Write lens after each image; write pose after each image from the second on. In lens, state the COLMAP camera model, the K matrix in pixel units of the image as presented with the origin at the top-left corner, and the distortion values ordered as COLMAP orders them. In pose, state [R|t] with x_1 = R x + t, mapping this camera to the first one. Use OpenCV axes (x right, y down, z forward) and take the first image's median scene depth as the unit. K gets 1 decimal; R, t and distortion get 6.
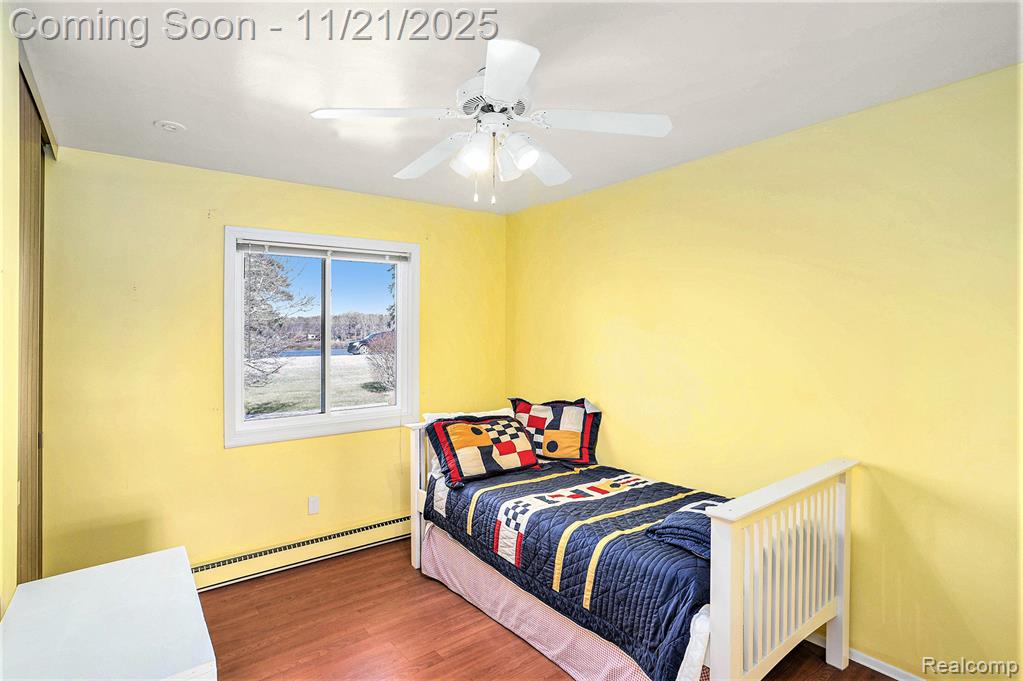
lens RADIAL K [[513.9, 0, 513.7], [0, 513.9, 342.4], [0, 0, 1]] dist [-0.089423, 0.048791]
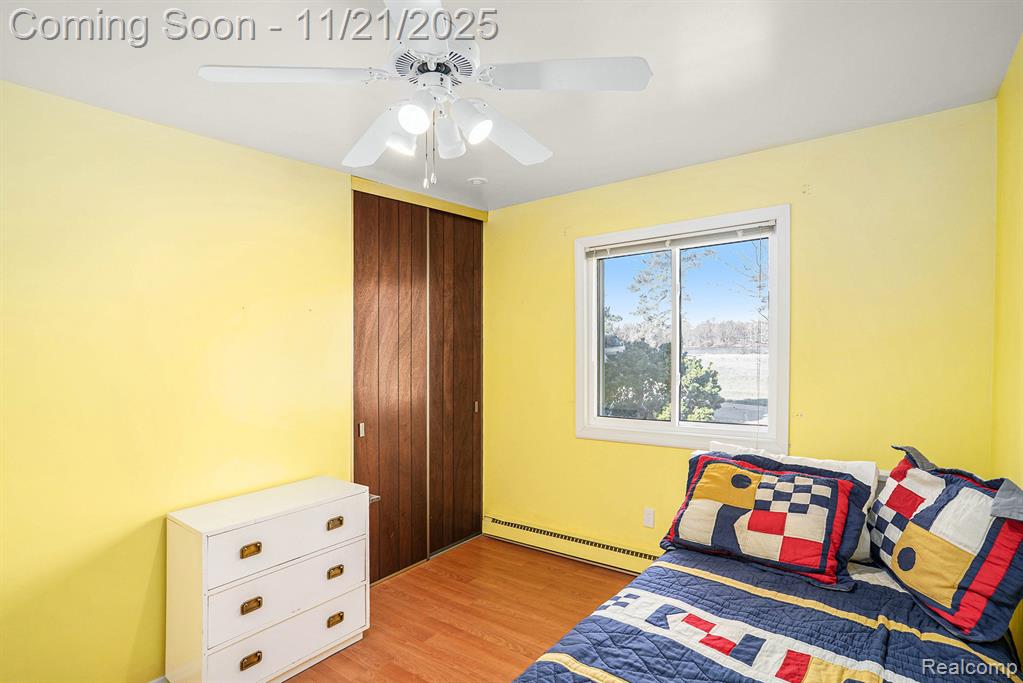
lens RADIAL K [[513.9, 0, 513.7], [0, 513.9, 343.4], [0, 0, 1]] dist [-0.089423, 0.048791]
pose [[0.256698, -0.002293, -0.966489, 0.461778], [0.002179, 0.999996, -0.001794, -0.000364], [0.966489, -0.001645, 0.256702, 0.558391]]
